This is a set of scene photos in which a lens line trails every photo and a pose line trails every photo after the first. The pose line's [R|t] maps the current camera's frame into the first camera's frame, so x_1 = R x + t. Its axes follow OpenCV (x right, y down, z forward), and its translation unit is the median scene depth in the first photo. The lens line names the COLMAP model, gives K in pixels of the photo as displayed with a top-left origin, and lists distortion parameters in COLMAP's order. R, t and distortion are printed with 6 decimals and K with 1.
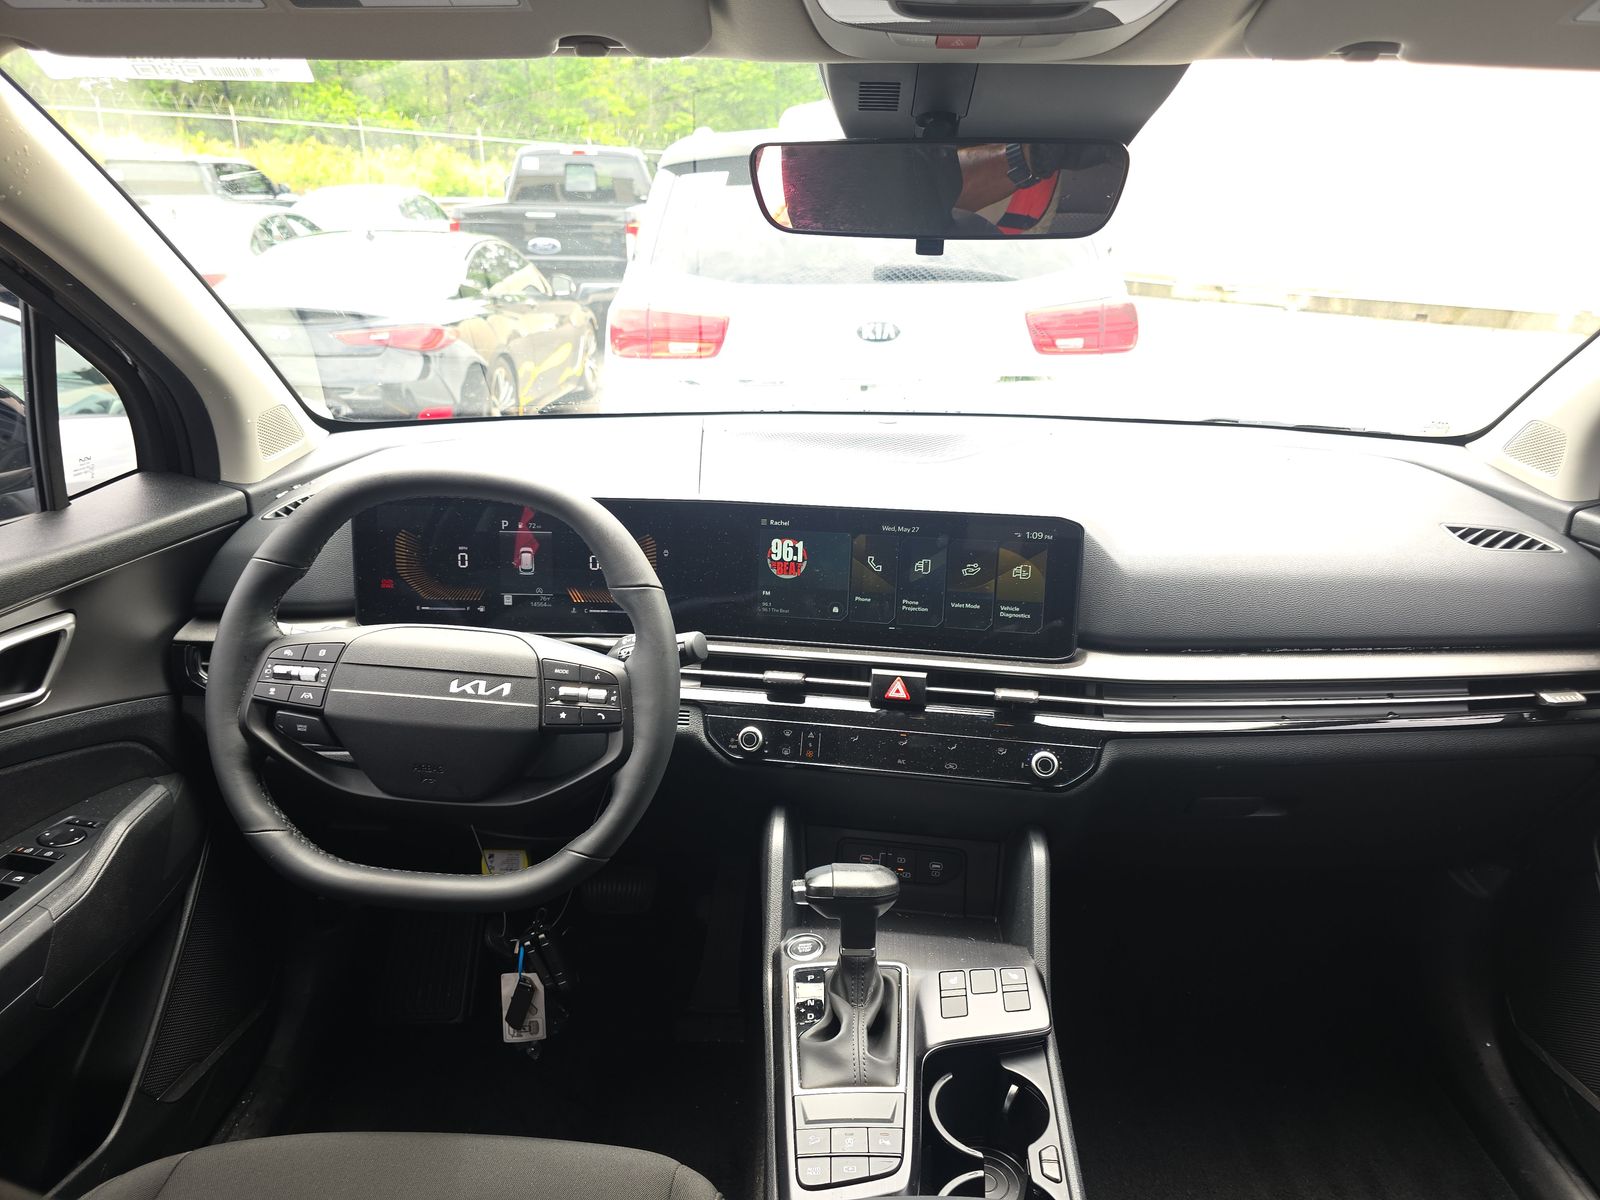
lens RADIAL K [[1066.7, 0, 800.0], [0, 1066.7, 600.0], [0, 0, 1]] dist [0.024835, -0.002005]
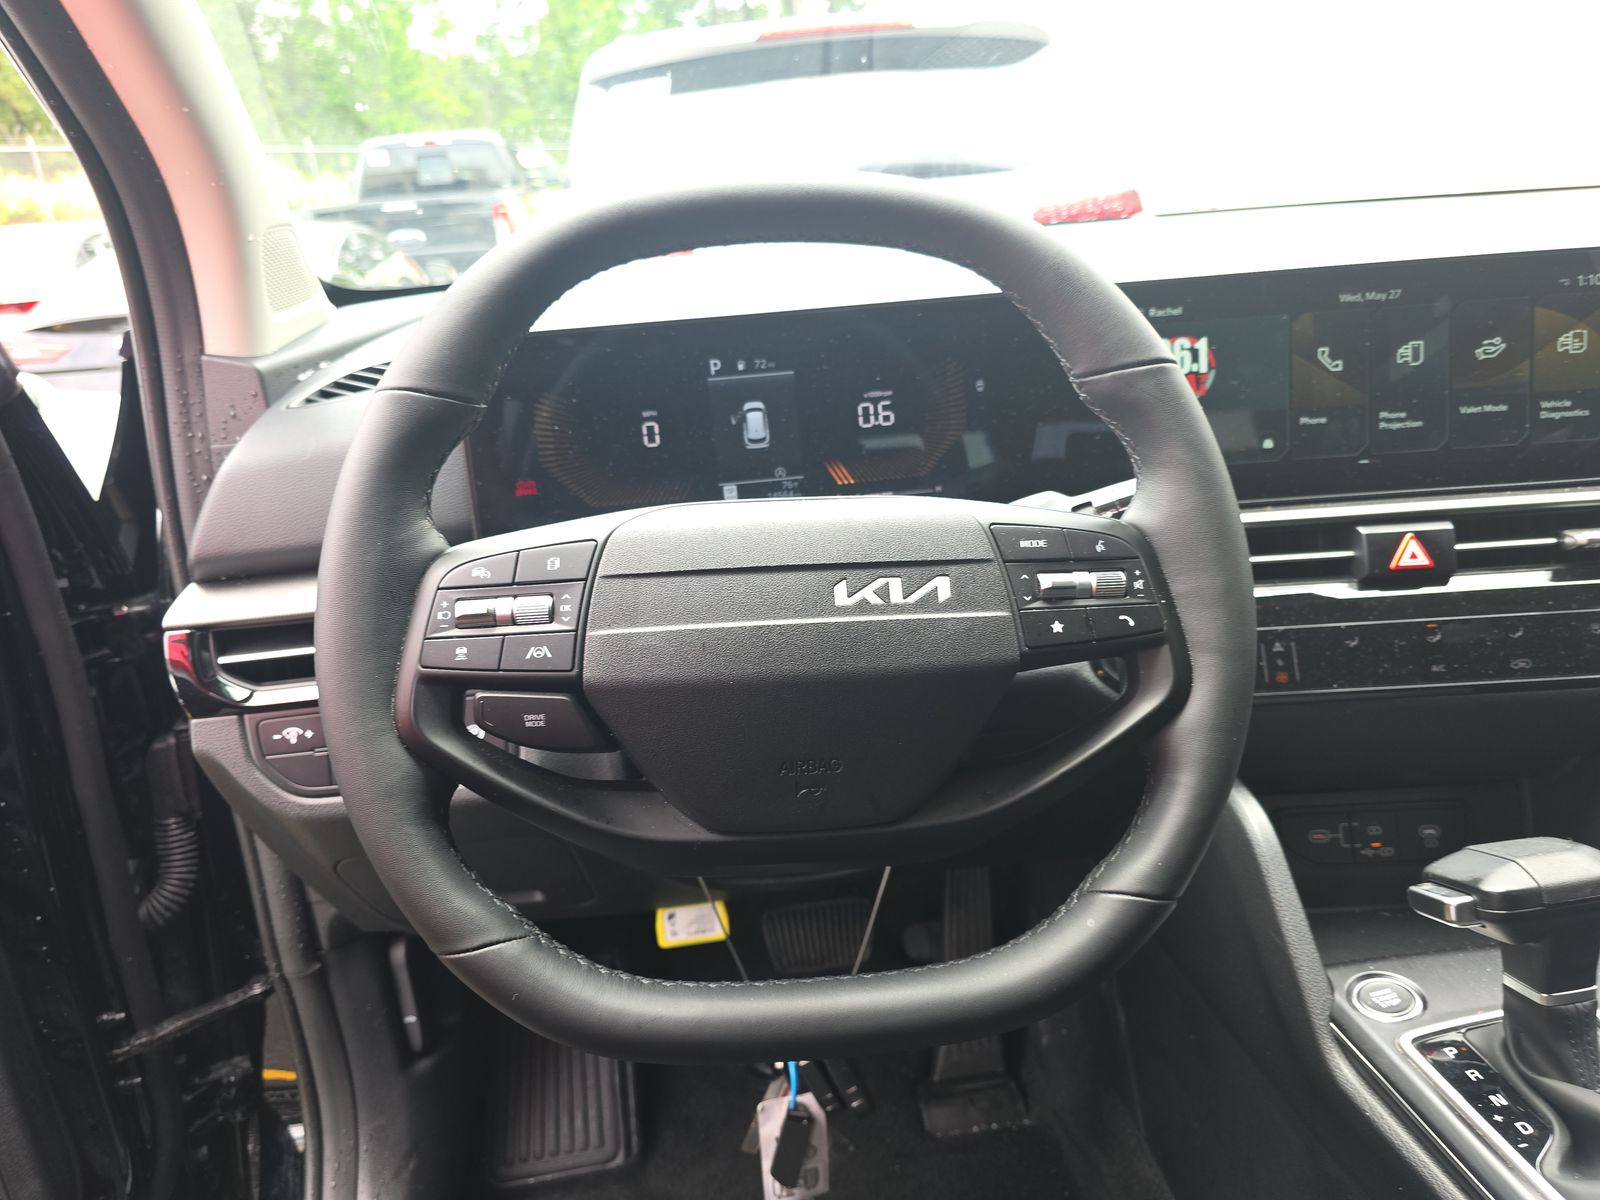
lens RADIAL K [[1088.1, 0, 800.1], [0, 1088.1, 589.7], [0, 0, 1]] dist [0.057281, -0.048064]
pose [[0.988661, -0.122337, 0.087085, -0.309029], [0.122589, 0.992454, 0.002468, 0.059972], [-0.086730, 0.008236, 0.996198, 0.403500]]
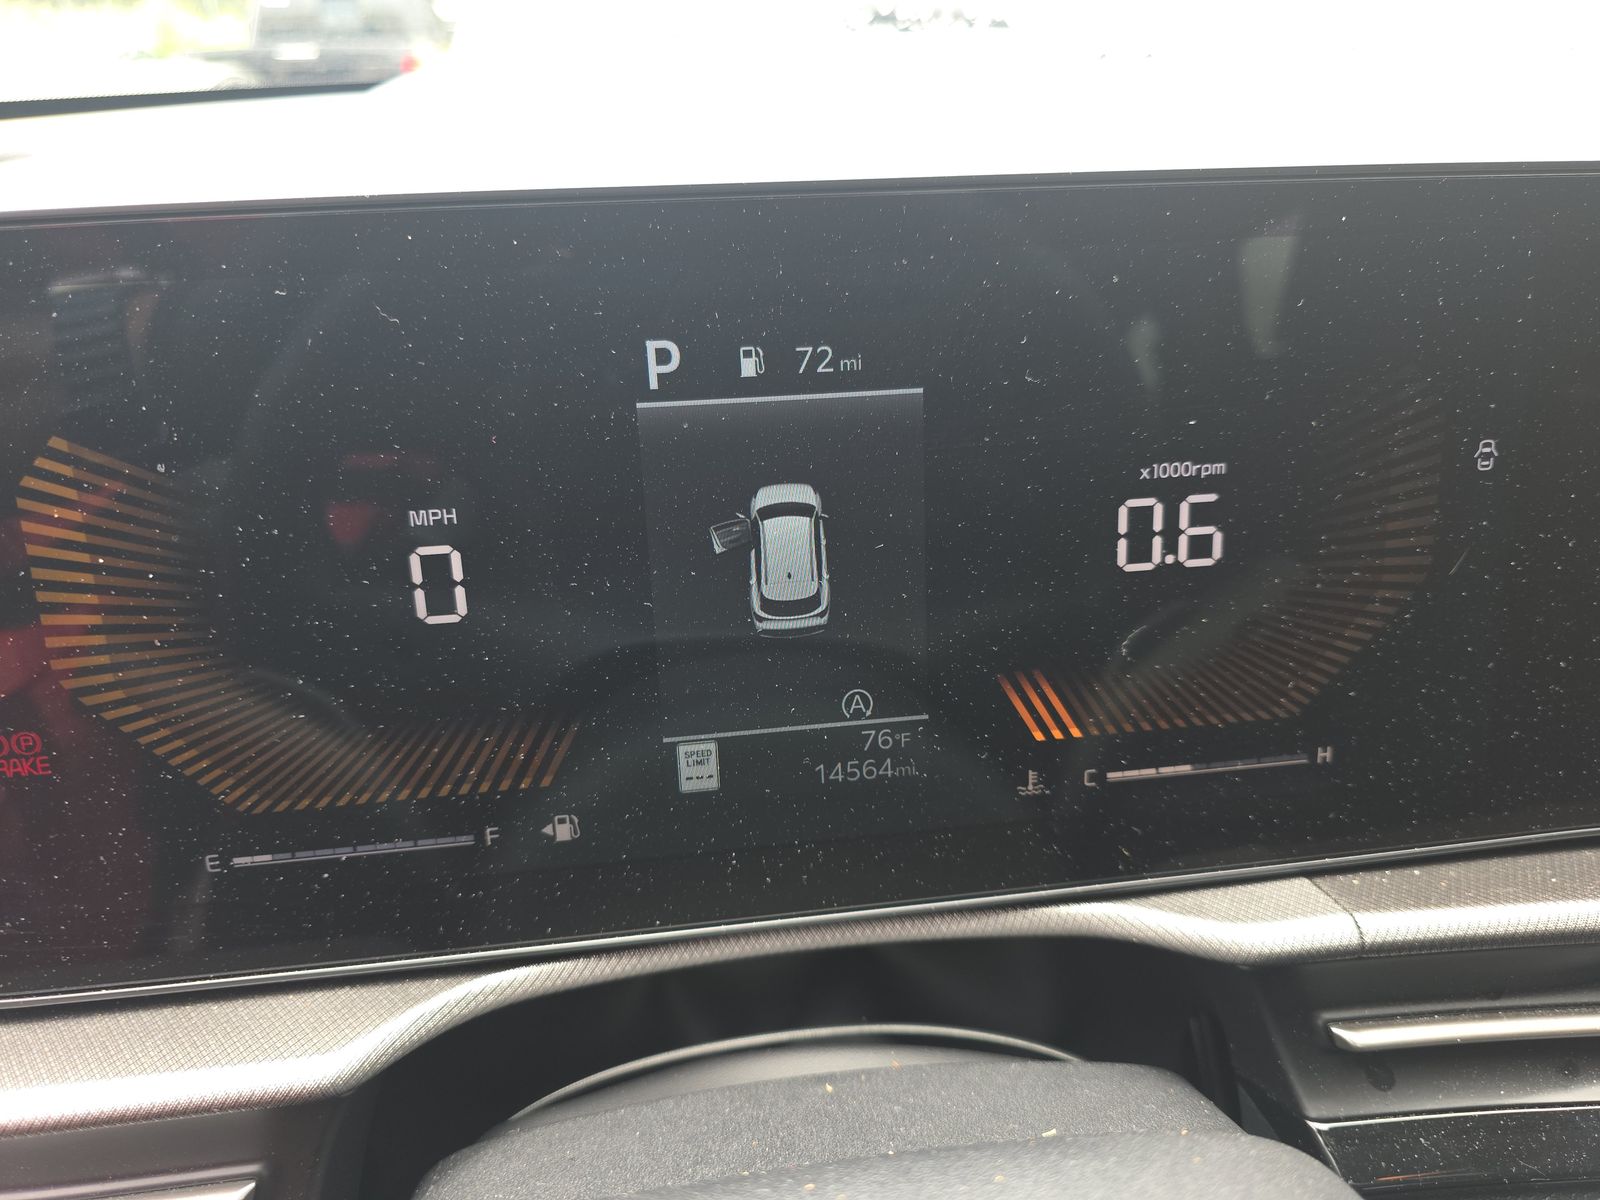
lens RADIAL K [[1080.8, 0, 800.0], [0, 1080.8, 600.0], [0, 0, 1]] dist [-0.006375, -0.002539]
pose [[0.992055, -0.087548, 0.090350, -0.283451], [0.078840, 0.992271, 0.095827, -0.048998], [-0.098041, -0.087942, 0.991289, 0.849974]]
